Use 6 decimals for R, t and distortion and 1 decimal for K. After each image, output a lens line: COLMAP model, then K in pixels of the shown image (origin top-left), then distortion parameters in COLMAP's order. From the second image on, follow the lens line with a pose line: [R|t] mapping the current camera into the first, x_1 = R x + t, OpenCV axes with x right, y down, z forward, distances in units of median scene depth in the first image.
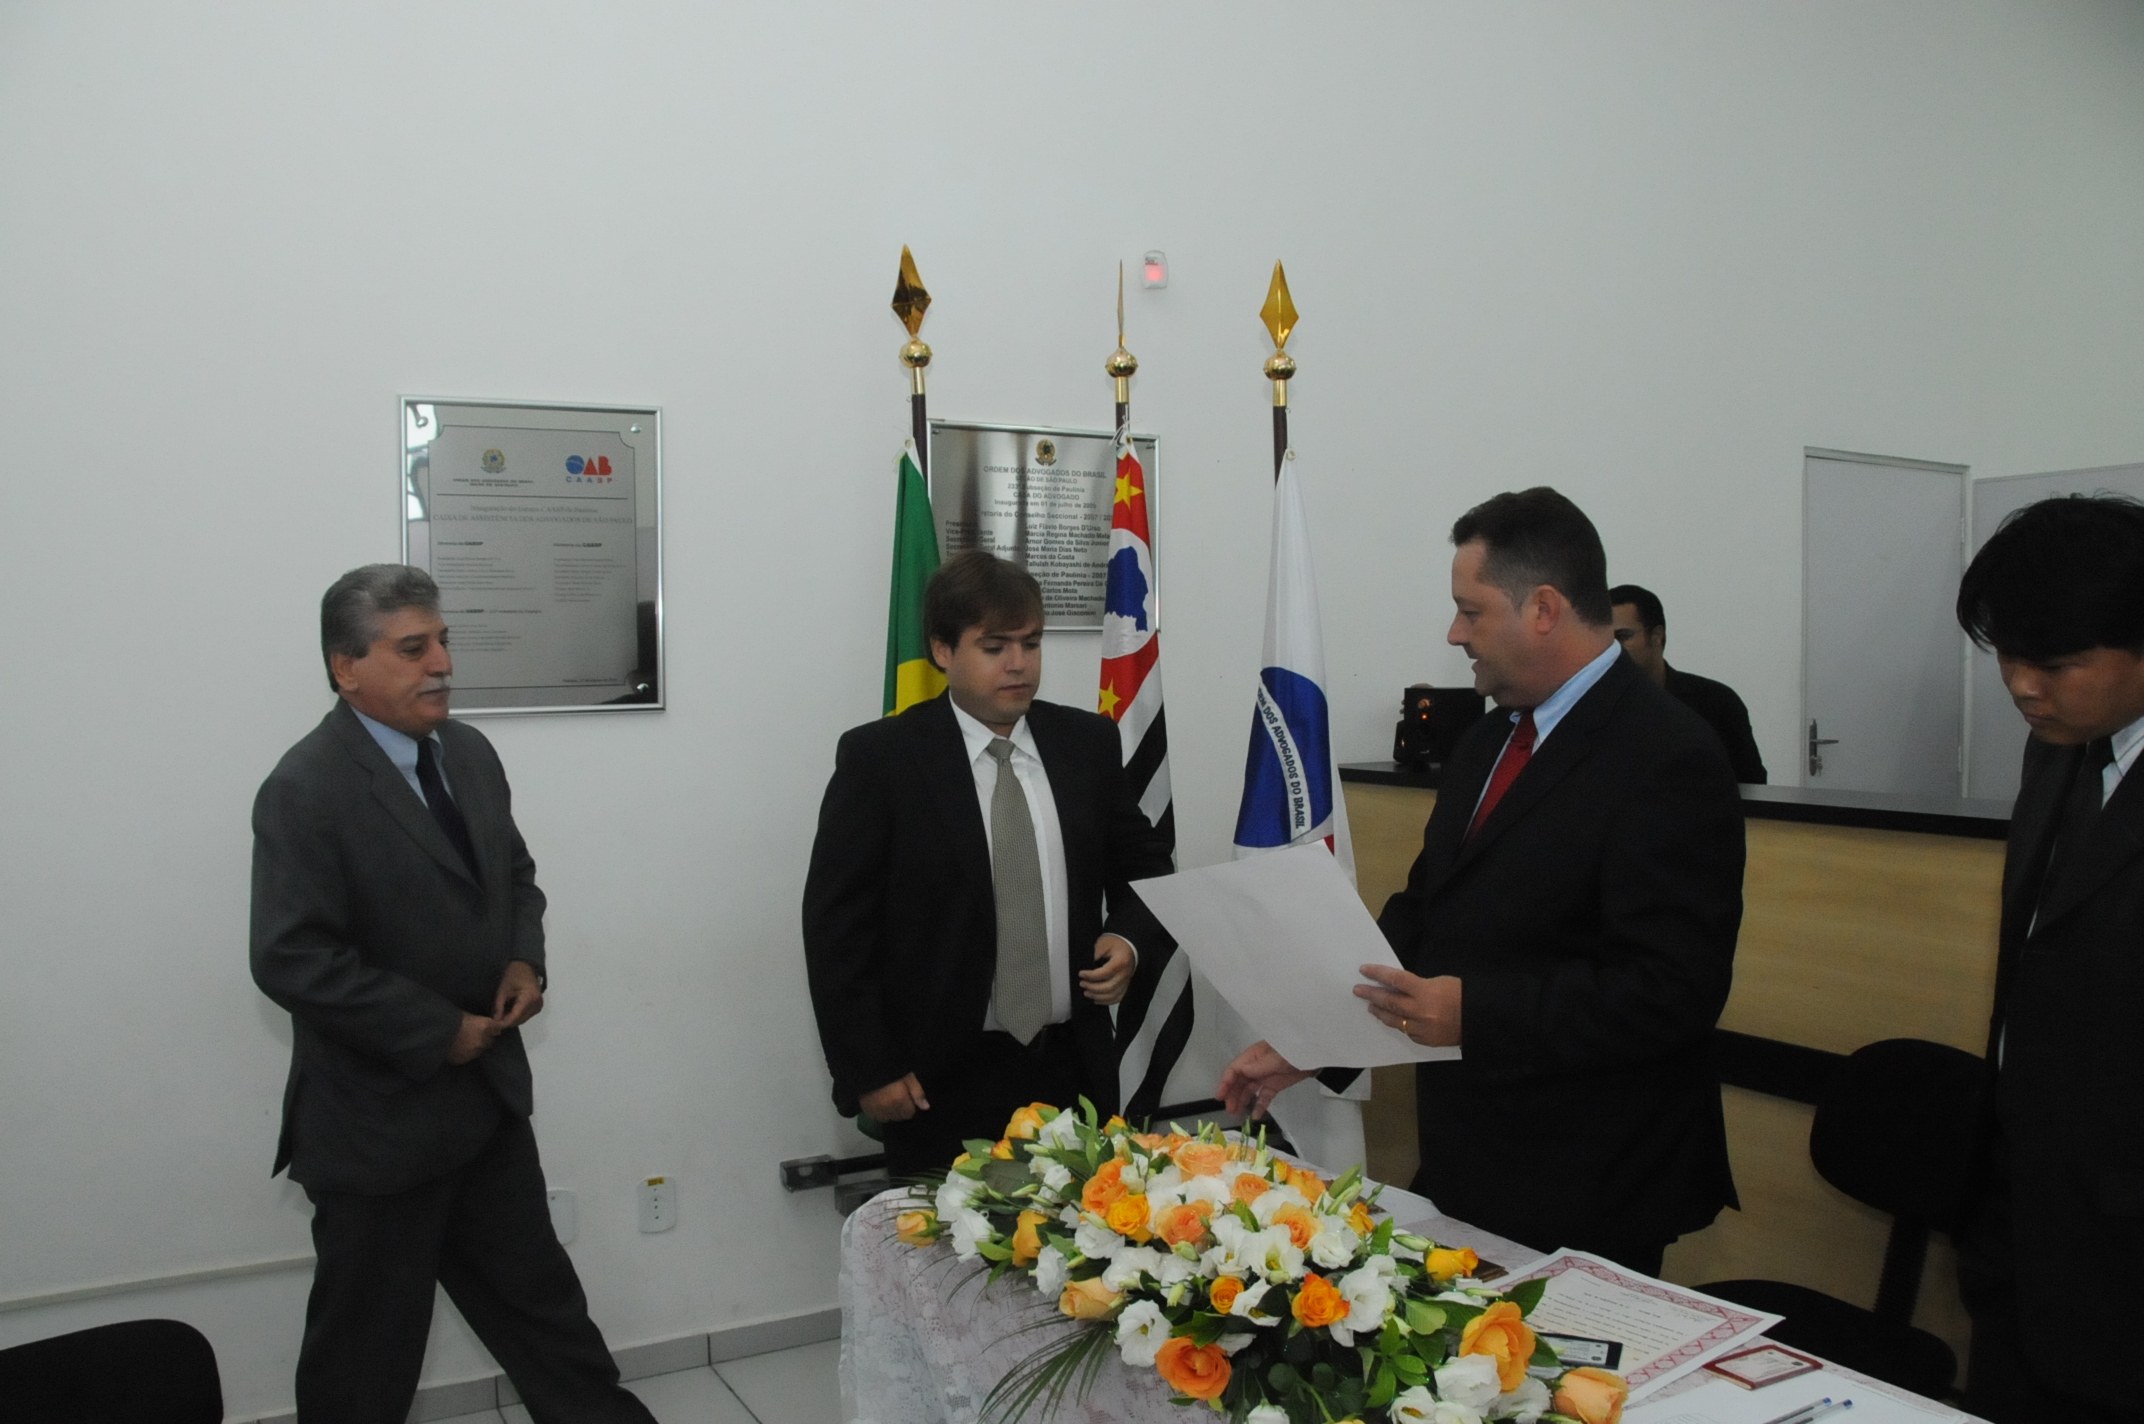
lens RADIAL K [[1675.6, 0, 1051.0], [0, 1675.6, 742.0], [0, 0, 1]] dist [-0.171018, 0.127166]
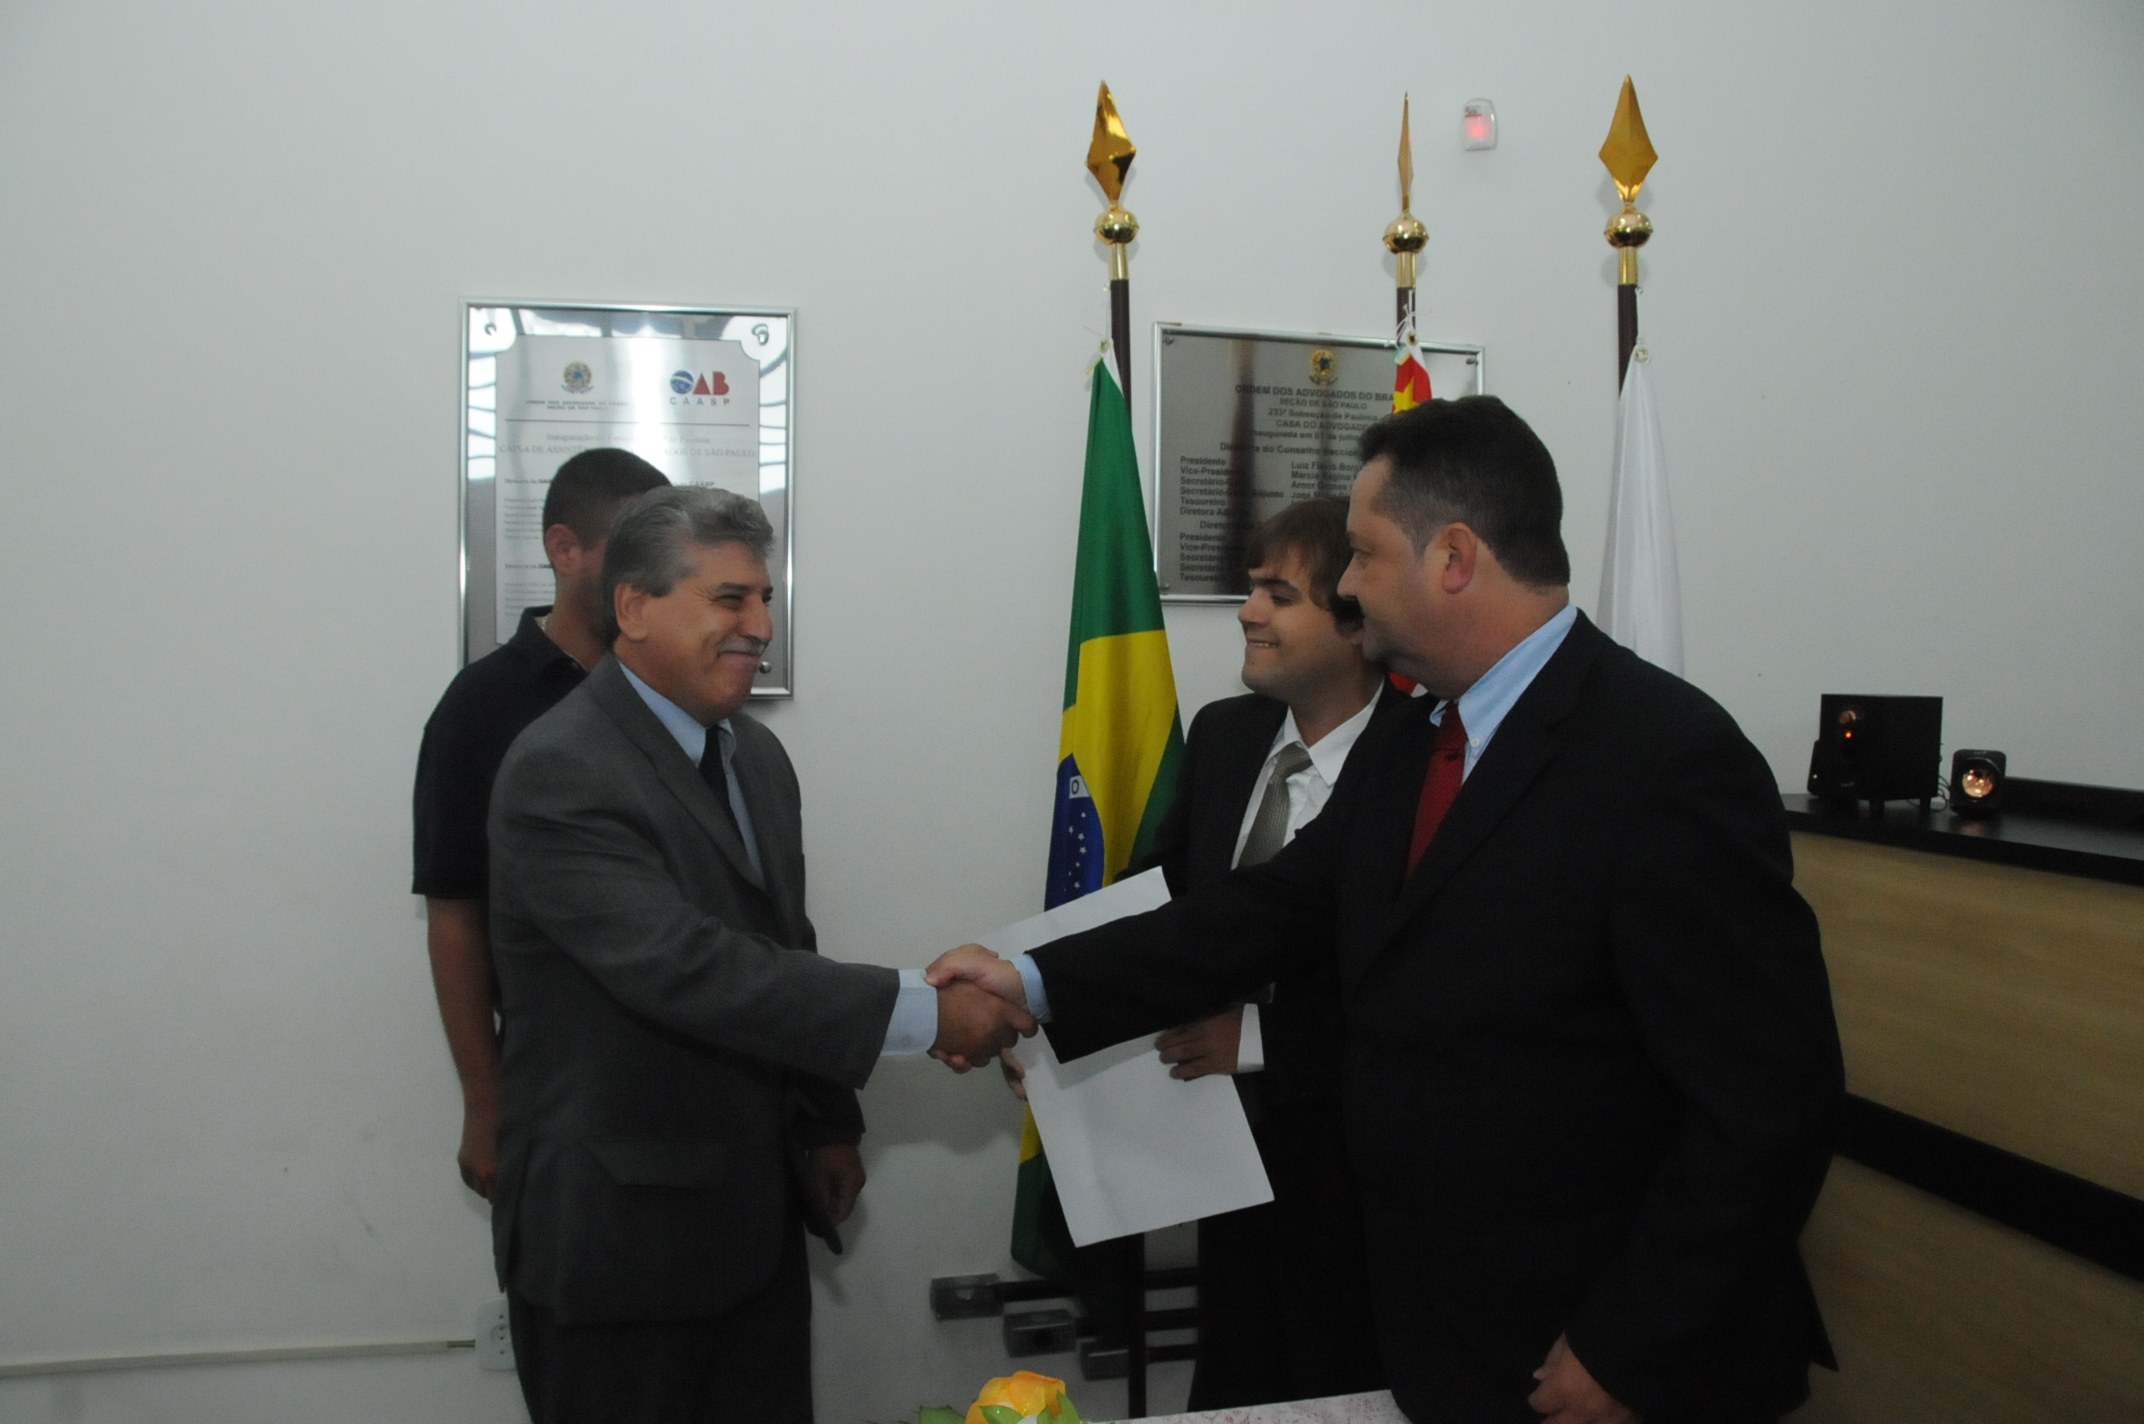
lens RADIAL K [[1668.9, 0, 1057.2], [0, 1668.9, 743.8], [0, 0, 1]] dist [-0.172446, 0.134320]
pose [[0.962532, 0.033625, -0.269077, 0.098107], [-0.031749, 0.999432, 0.011321, -0.009771], [0.269304, -0.002354, 0.963052, 0.282673]]
